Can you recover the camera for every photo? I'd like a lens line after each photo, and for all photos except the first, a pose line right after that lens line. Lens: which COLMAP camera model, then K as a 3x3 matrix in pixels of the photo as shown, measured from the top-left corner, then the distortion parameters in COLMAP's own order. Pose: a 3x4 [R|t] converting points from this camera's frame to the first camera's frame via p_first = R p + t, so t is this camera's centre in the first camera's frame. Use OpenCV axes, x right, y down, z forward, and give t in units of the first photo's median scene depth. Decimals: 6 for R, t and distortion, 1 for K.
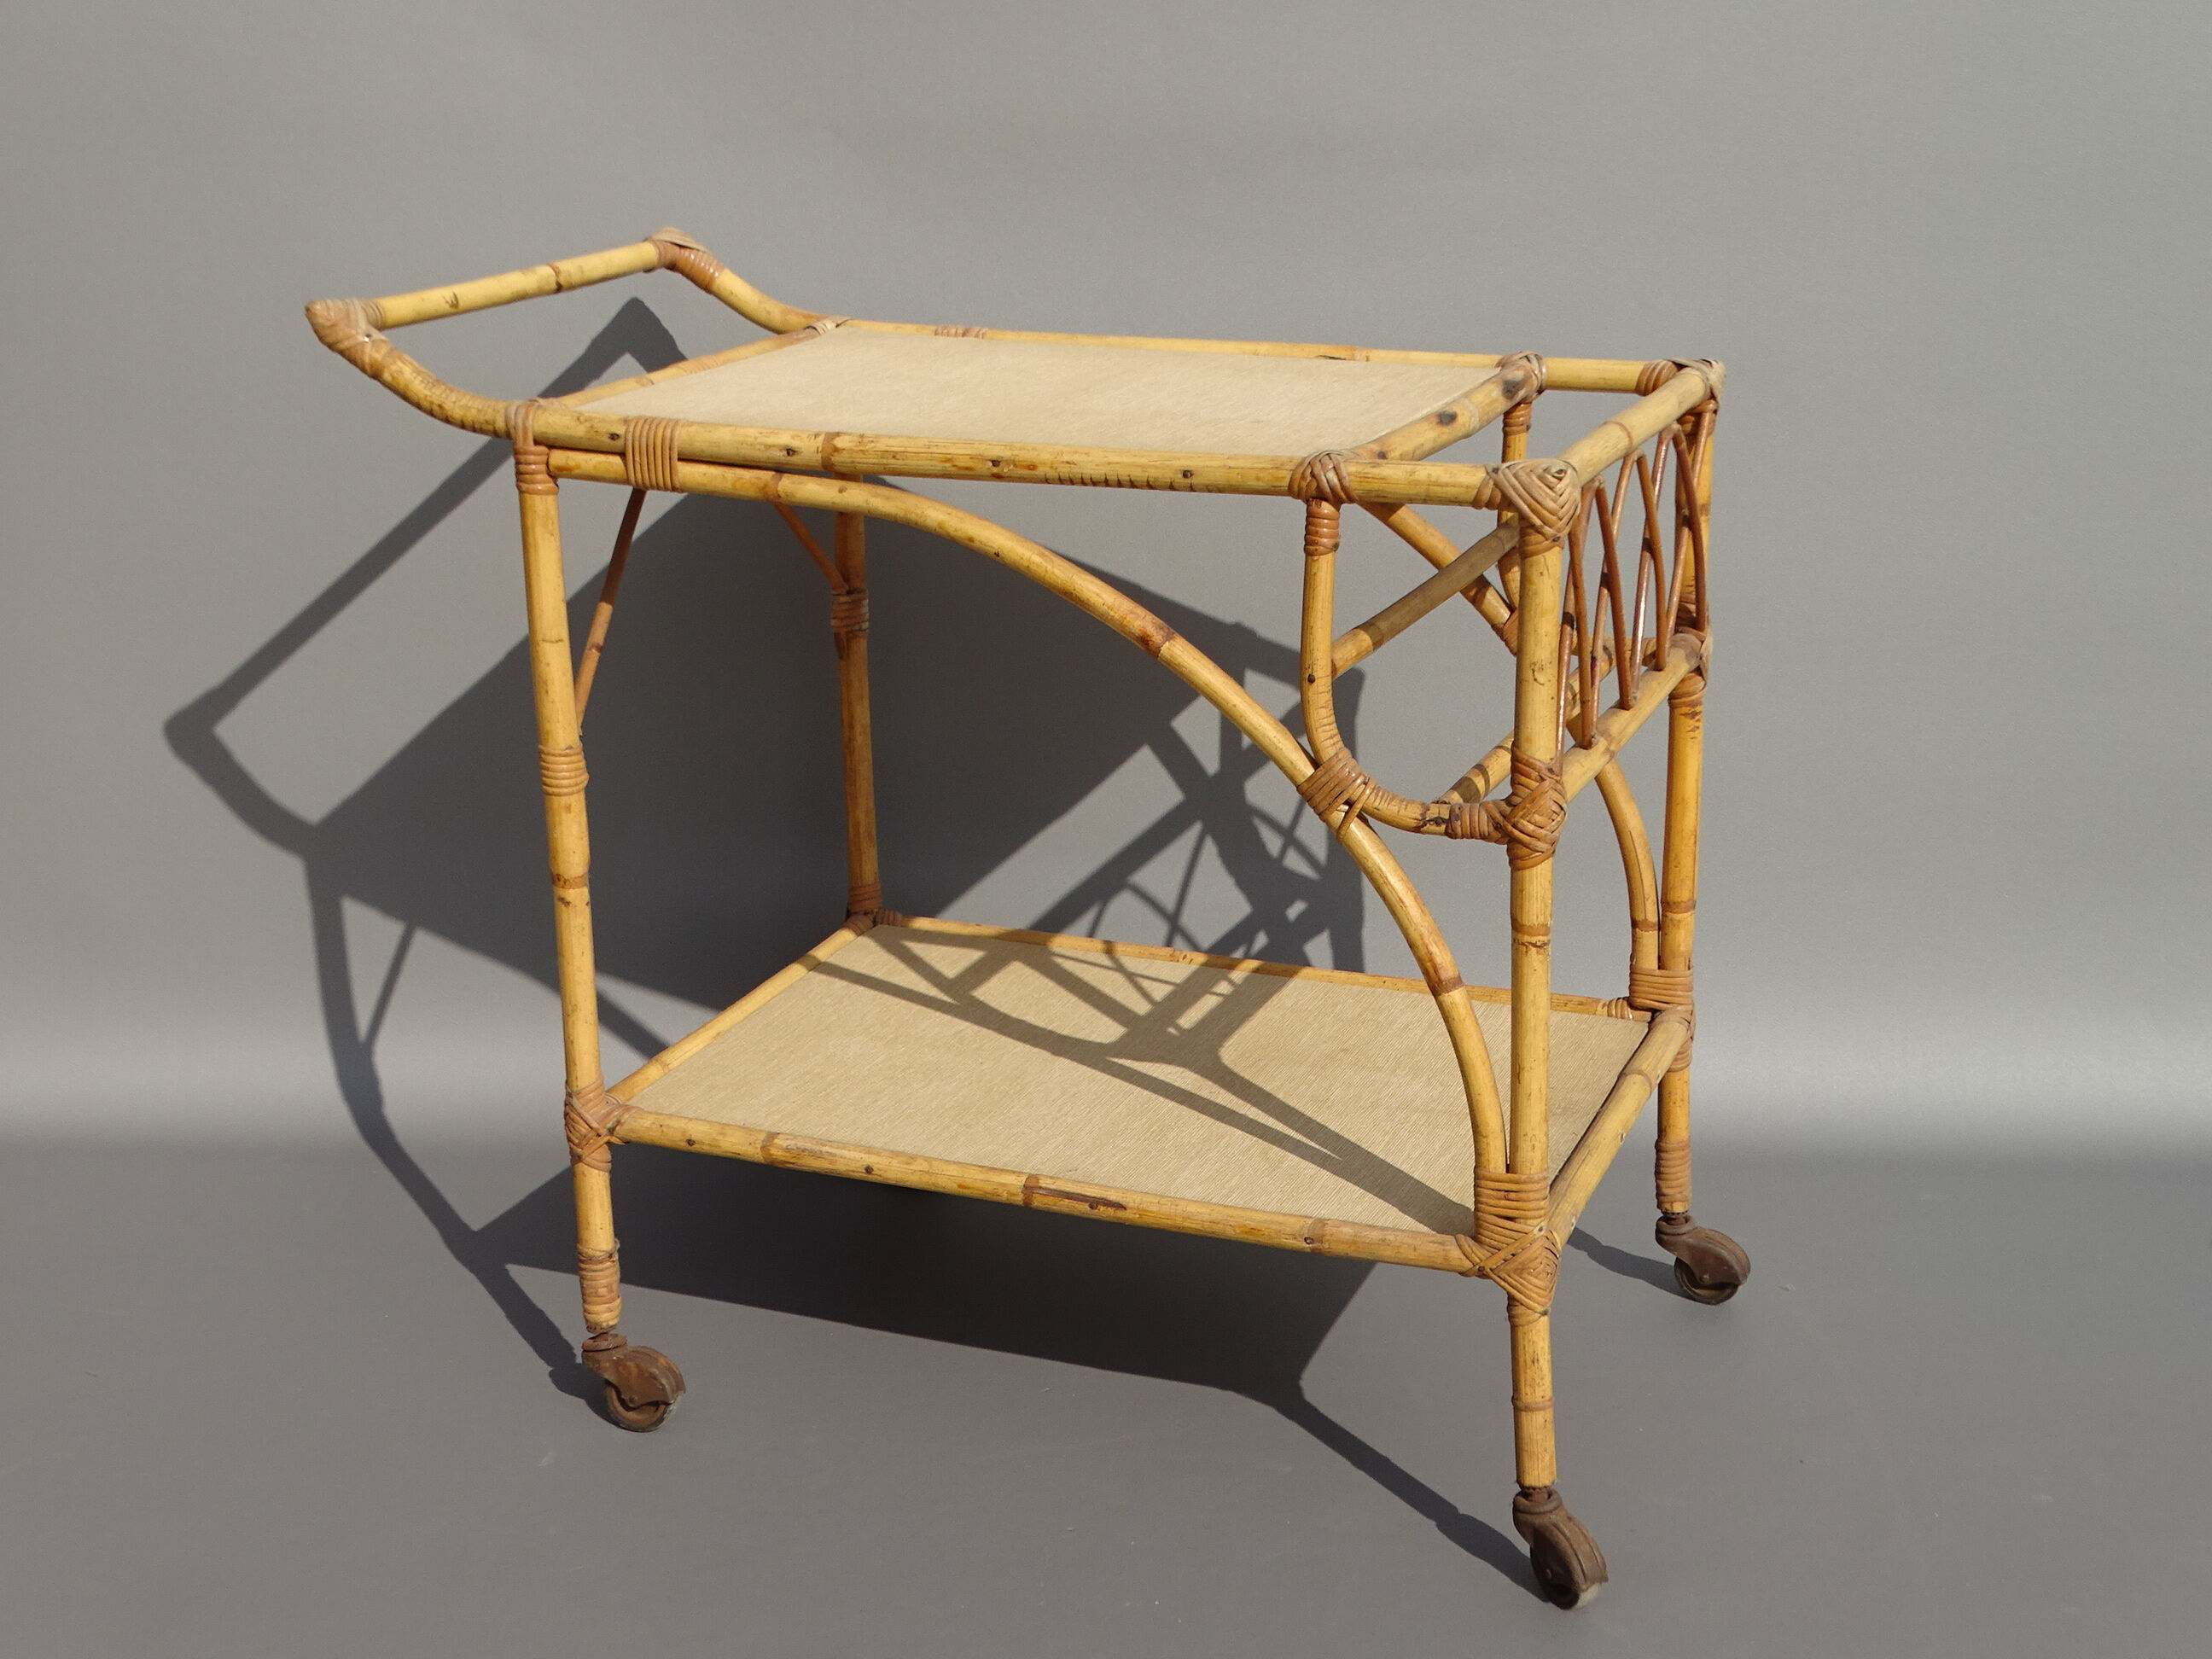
lens RADIAL K [[3120.5, 0, 1161.9], [0, 3120.5, 910.8], [0, 0, 1]] dist [-0.018705, 0.307237]
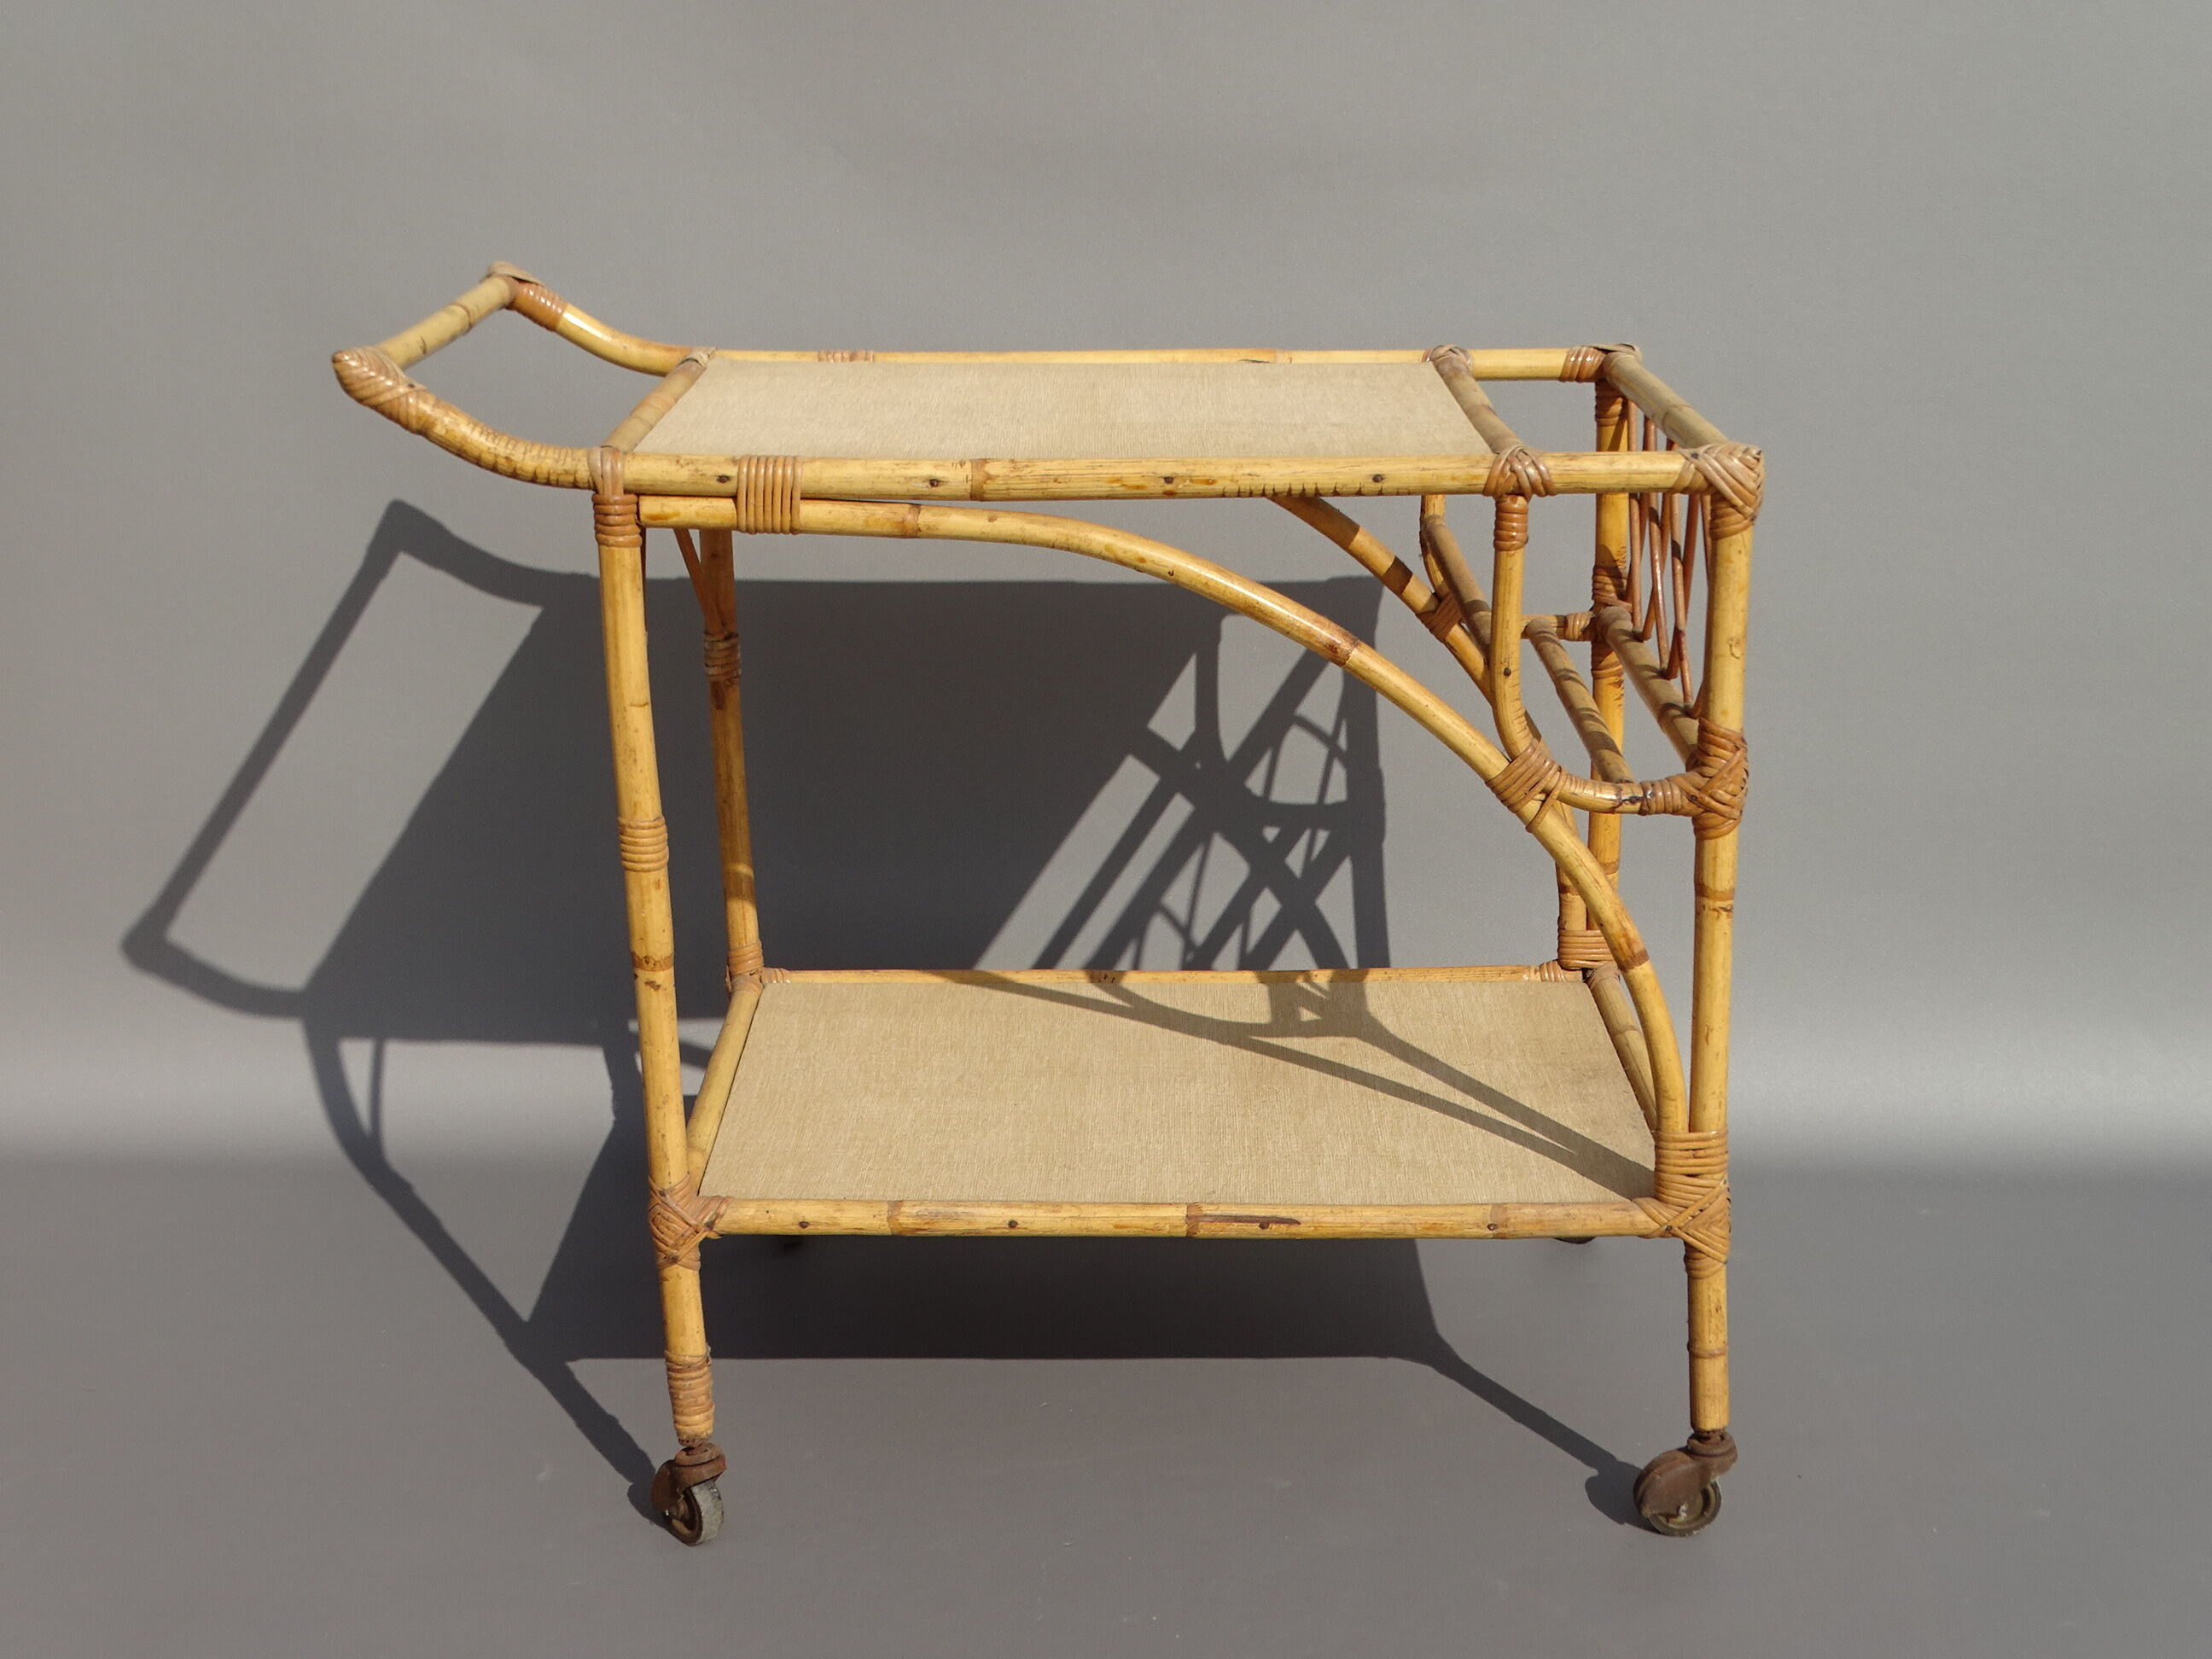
lens RADIAL K [[3120.5, 0, 1161.9], [0, 3120.5, 910.8], [0, 0, 1]] dist [-0.018705, 0.307237]
pose [[0.930449, -0.110671, 0.349309, -0.396881], [0.110747, 0.993651, 0.019822, -0.028385], [-0.349285, 0.020242, 0.936798, 0.086910]]
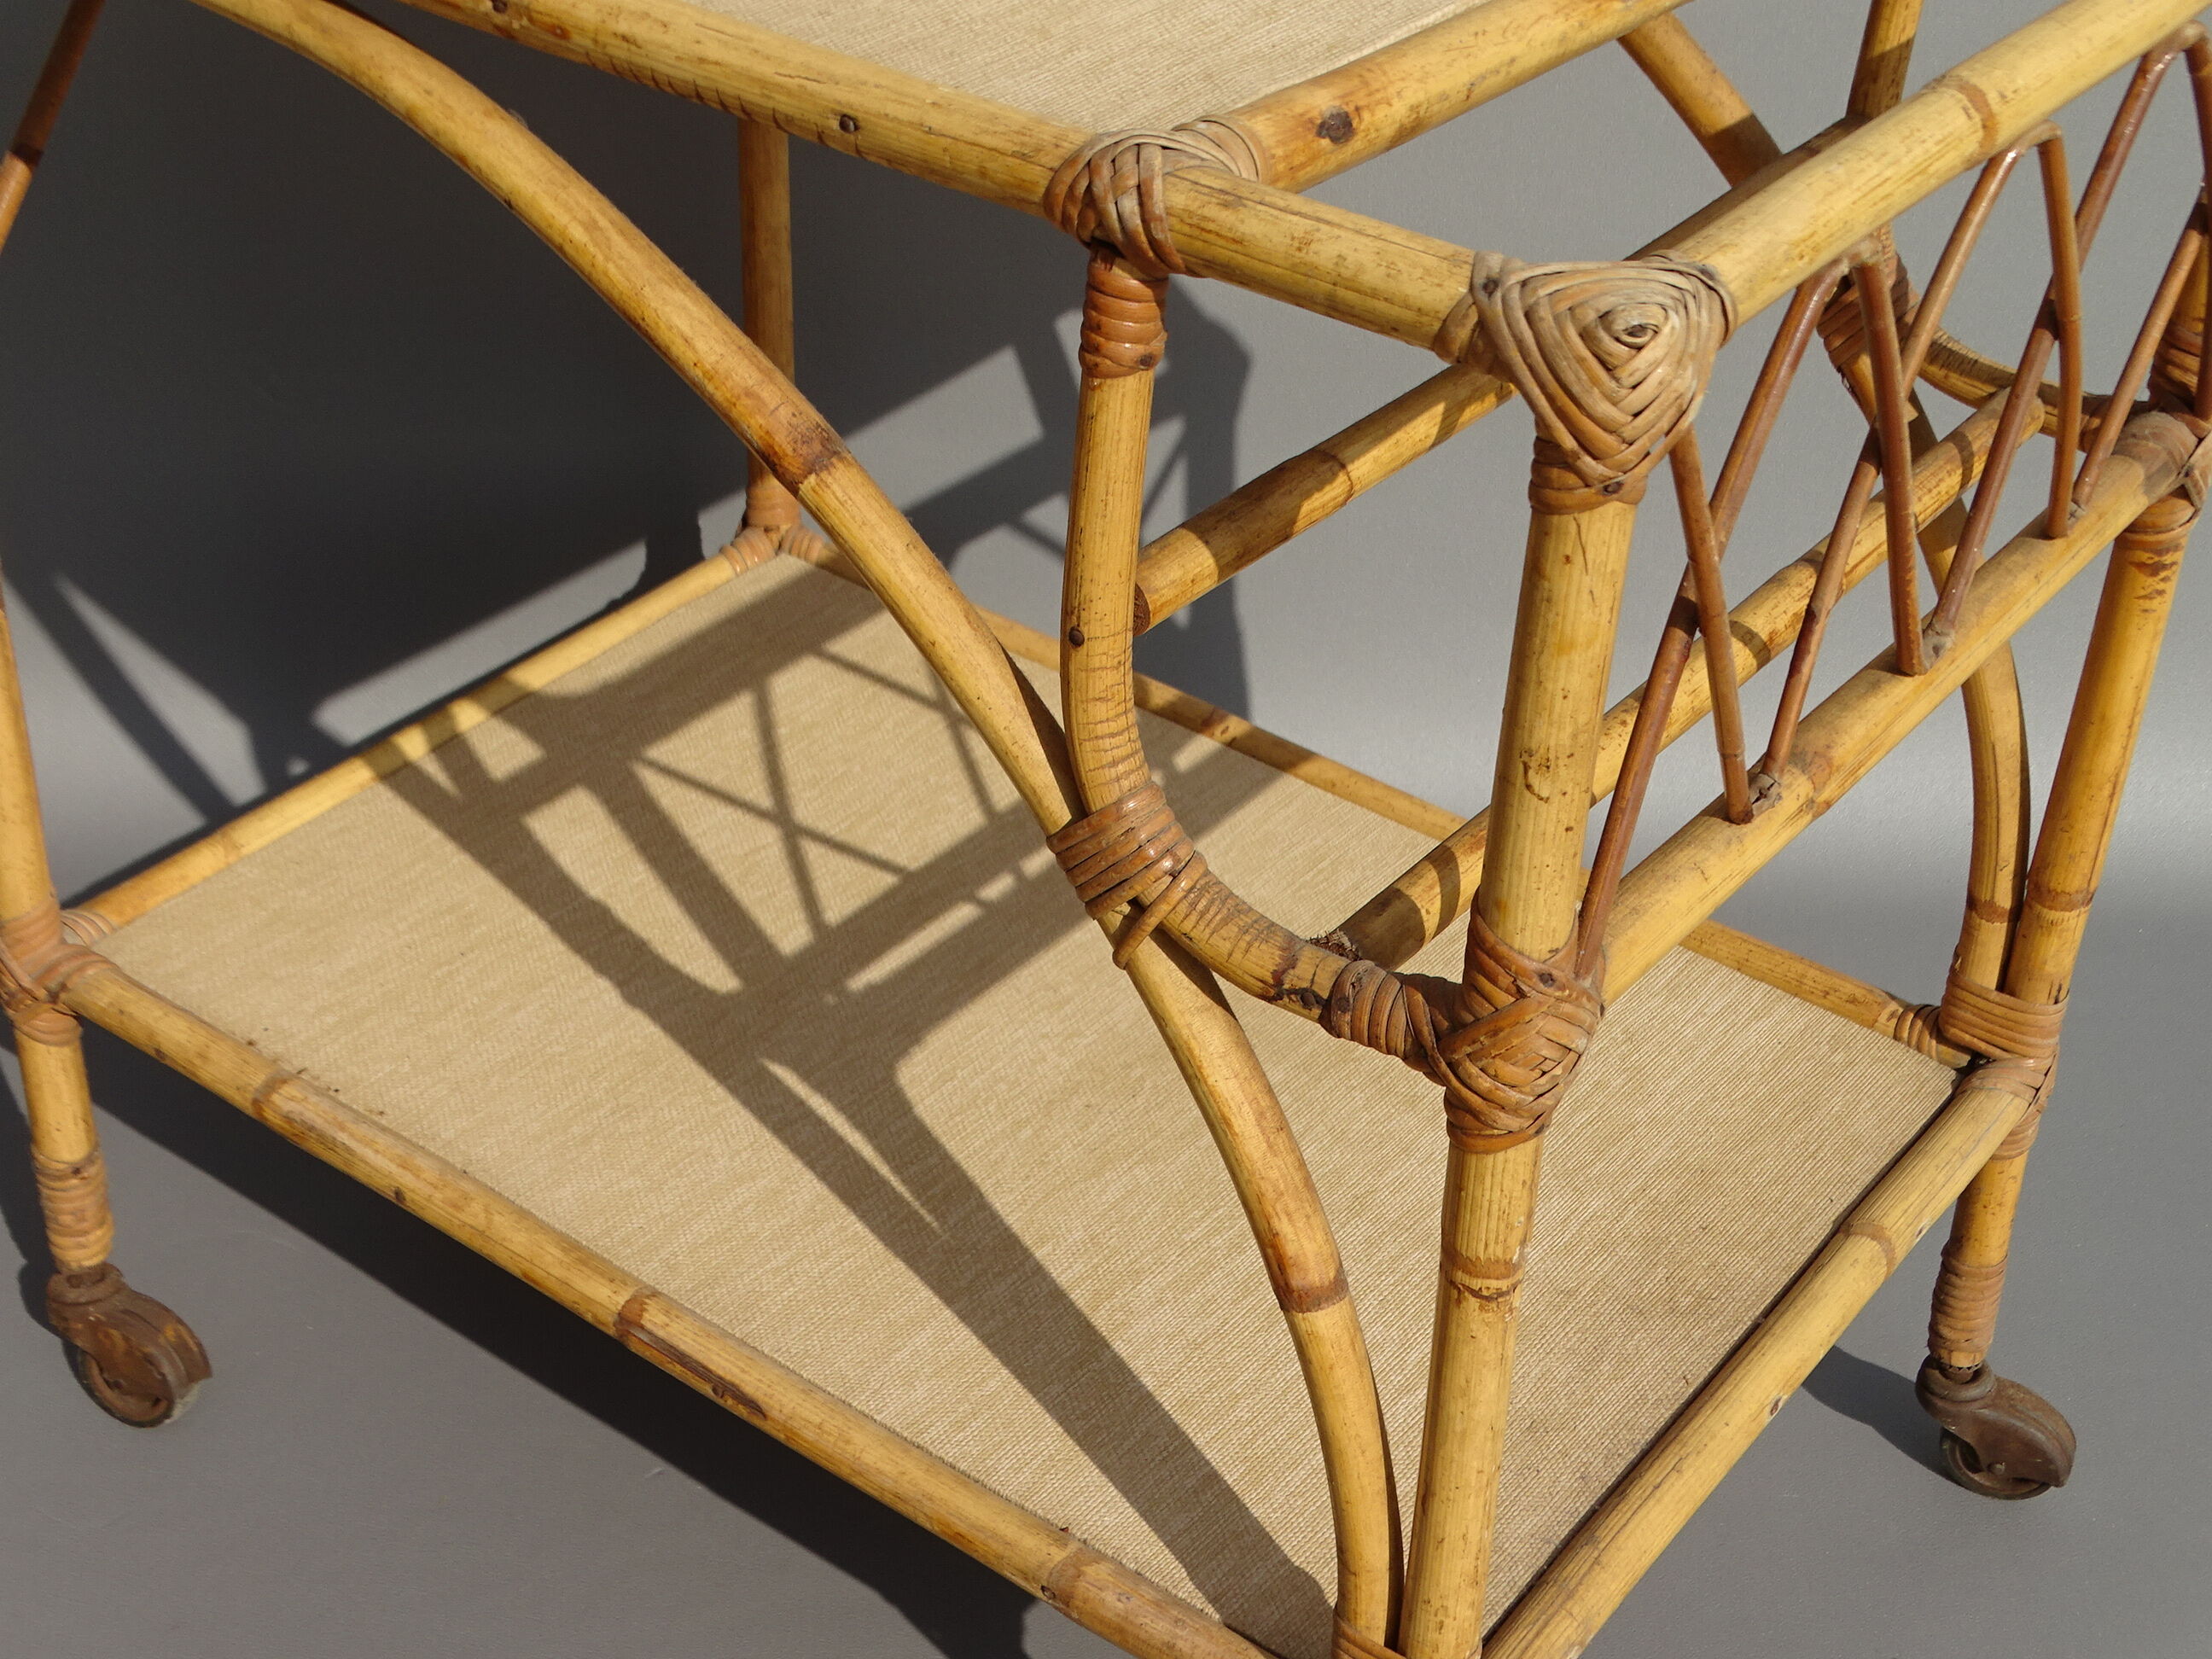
lens RADIAL K [[3156.6, 0, 1111.3], [0, 3156.6, 929.9], [0, 0, 1]] dist [0.071105, -0.035250]
pose [[0.958512, 0.198211, -0.204858, 0.144471], [-0.126290, 0.939576, 0.318194, -0.169025], [0.255549, -0.279121, 0.925627, 0.545932]]
